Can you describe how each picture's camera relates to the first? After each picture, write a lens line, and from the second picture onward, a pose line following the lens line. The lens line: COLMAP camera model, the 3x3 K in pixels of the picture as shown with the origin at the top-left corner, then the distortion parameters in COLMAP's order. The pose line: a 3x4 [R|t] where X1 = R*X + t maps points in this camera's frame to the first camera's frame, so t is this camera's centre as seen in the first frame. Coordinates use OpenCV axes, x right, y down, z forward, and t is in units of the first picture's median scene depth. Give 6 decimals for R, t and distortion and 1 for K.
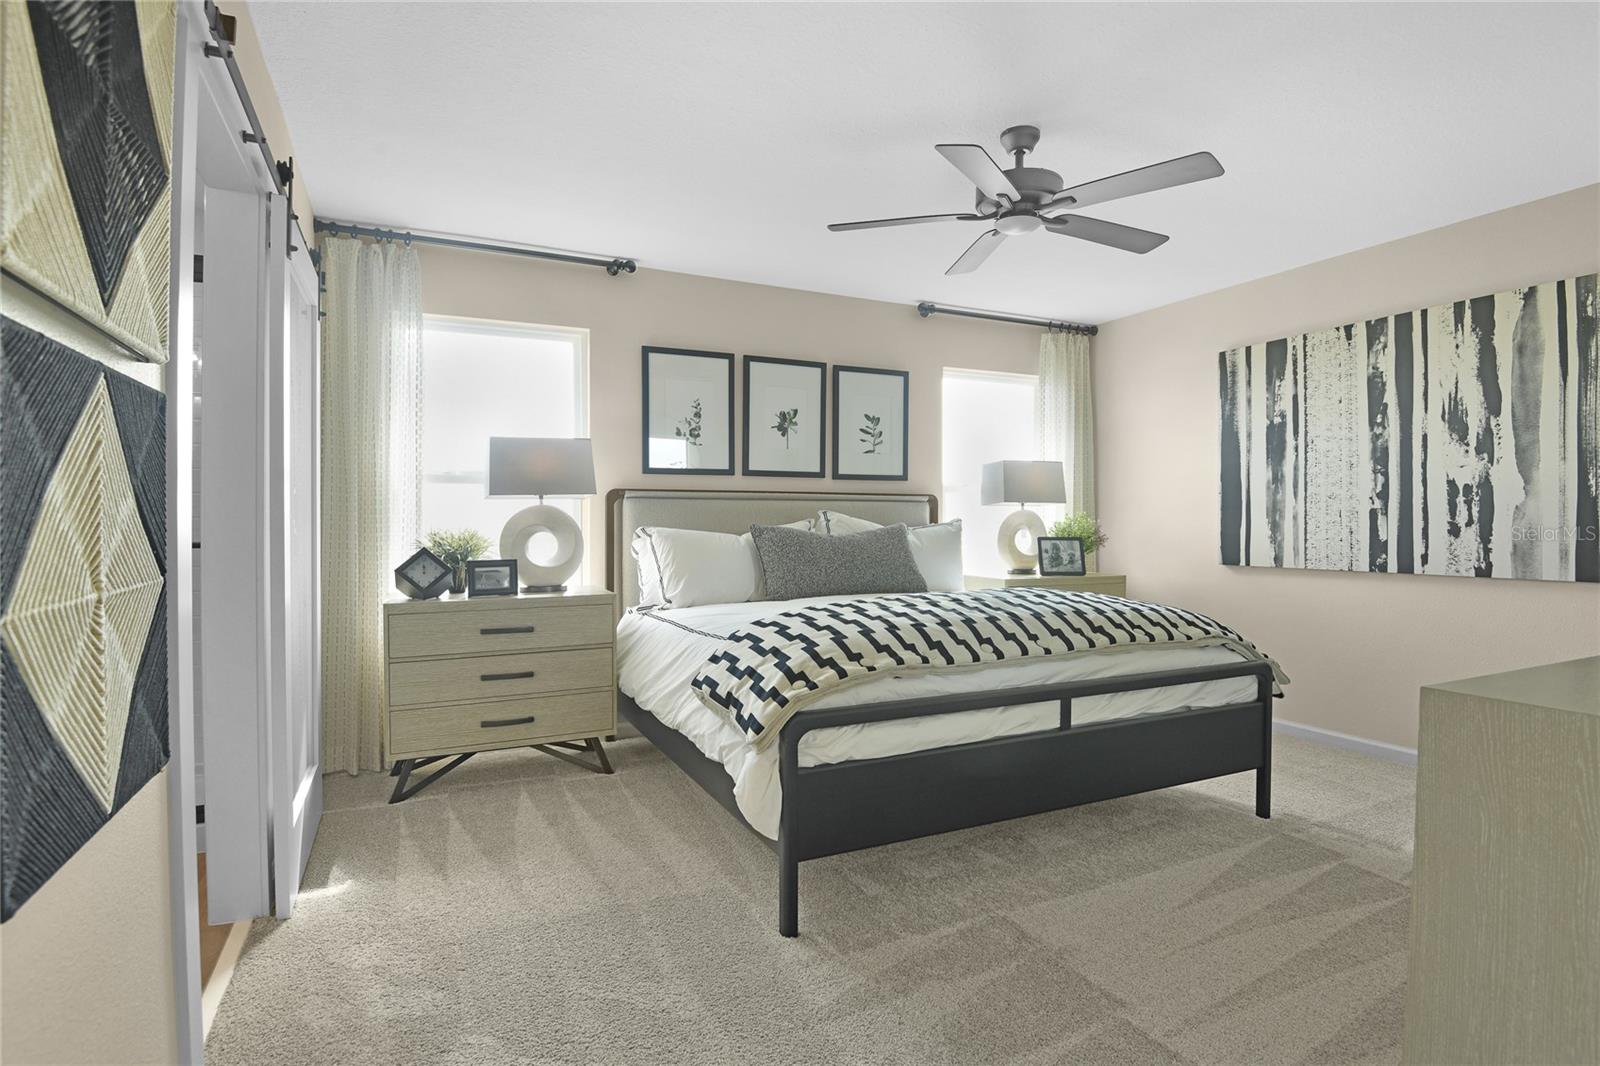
lens RADIAL K [[817.0, 0, 796.0], [0, 817.0, 527.7], [0, 0, 1]] dist [-0.017280, -0.002515]
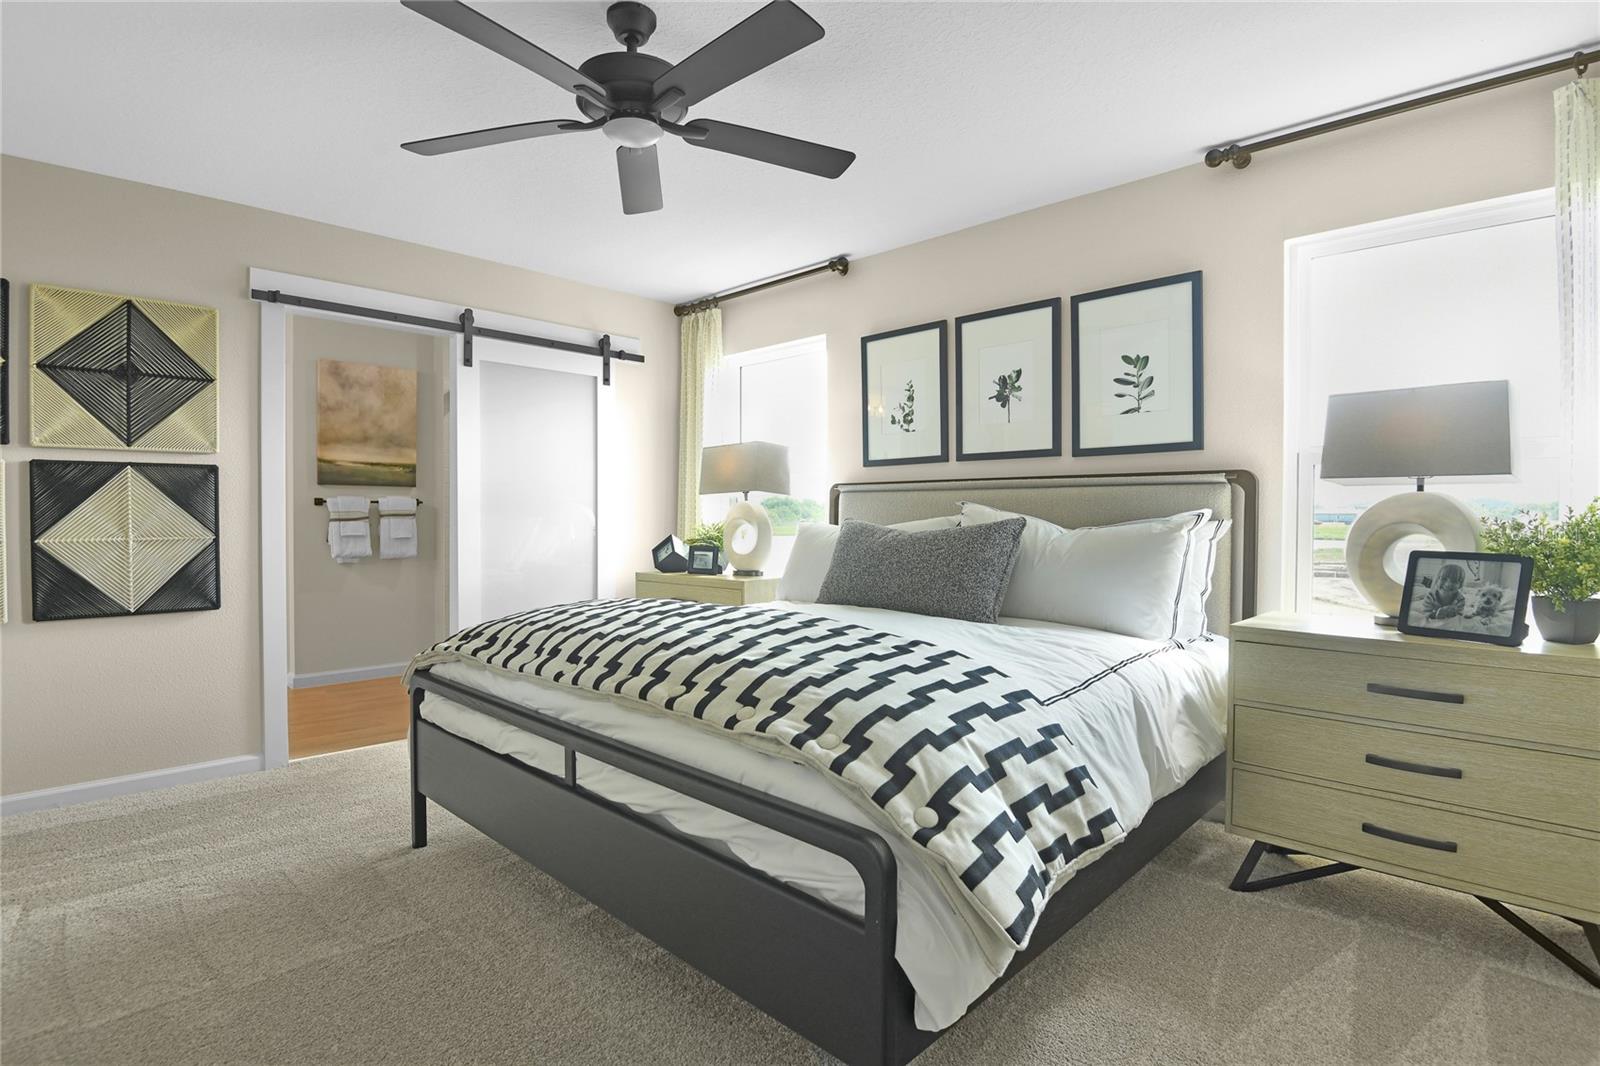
lens RADIAL K [[817.0, 0, 792.1], [0, 817.0, 532.2], [0, 0, 1]] dist [-0.017280, -0.002515]
pose [[0.320171, 0.024183, -0.947051, 0.667012], [-0.001736, 0.999687, 0.024940, -0.010716], [0.947358, -0.006341, 0.320113, 0.553382]]
